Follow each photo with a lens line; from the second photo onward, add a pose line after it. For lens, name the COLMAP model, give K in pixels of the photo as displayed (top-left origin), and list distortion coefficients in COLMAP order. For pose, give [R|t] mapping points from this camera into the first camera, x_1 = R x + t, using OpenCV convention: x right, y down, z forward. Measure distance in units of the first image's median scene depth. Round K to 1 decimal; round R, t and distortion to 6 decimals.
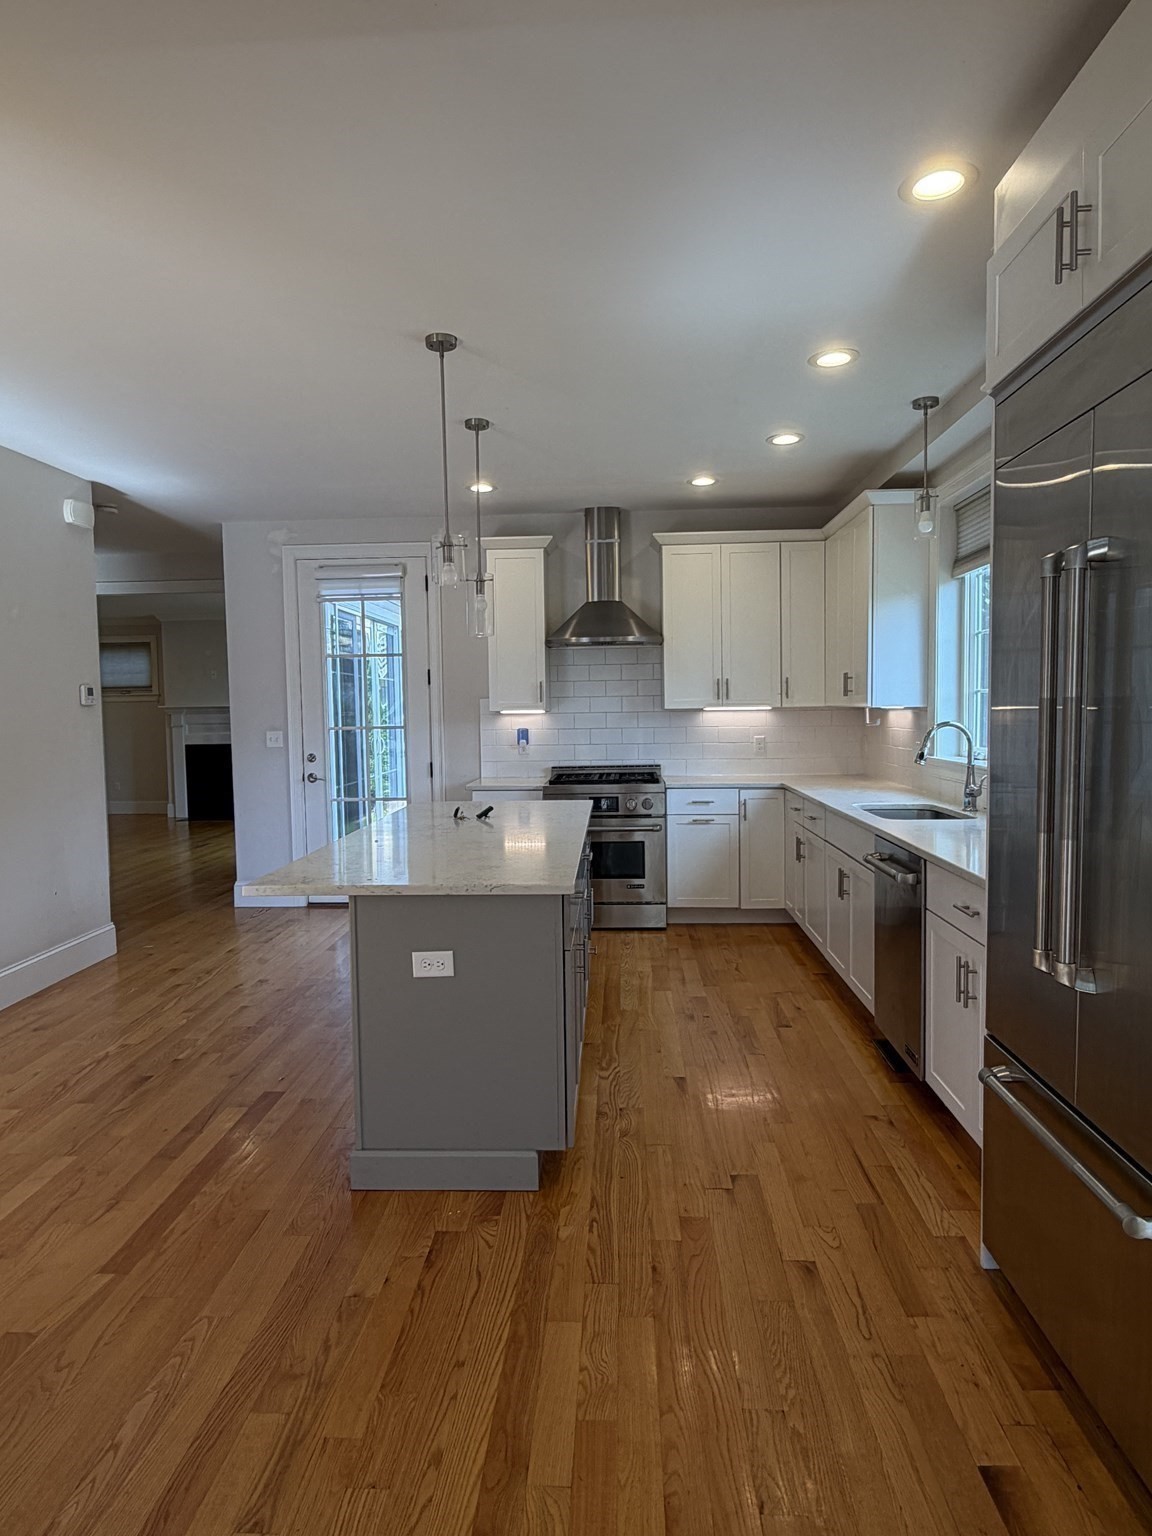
lens RADIAL K [[928.0, 0, 576.0], [0, 928.0, 768.0], [0, 0, 1]] dist [-0.000553, -0.000041]
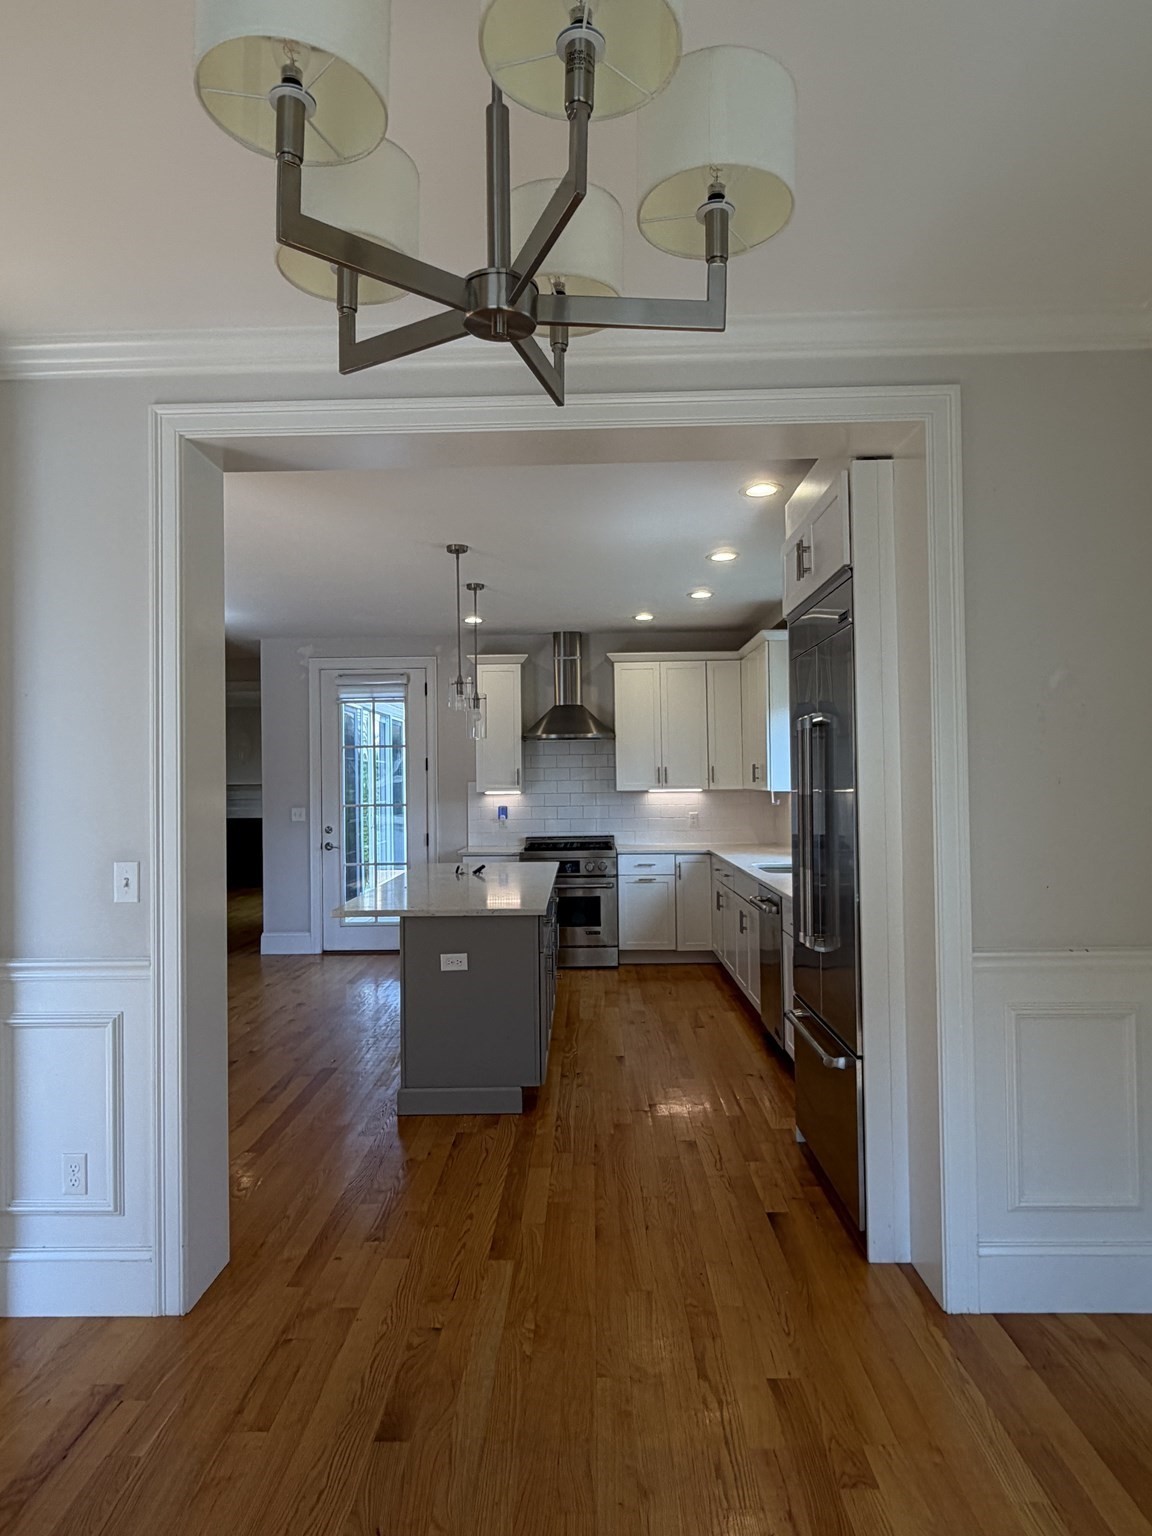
lens RADIAL K [[928.0, 0, 576.0], [0, 928.0, 768.0], [0, 0, 1]] dist [-0.000553, -0.000041]
pose [[0.999403, 0.002685, 0.034444, -0.002965], [0.000080, 0.996793, -0.080027, 0.006525], [-0.034548, 0.079982, 0.996197, -0.268107]]
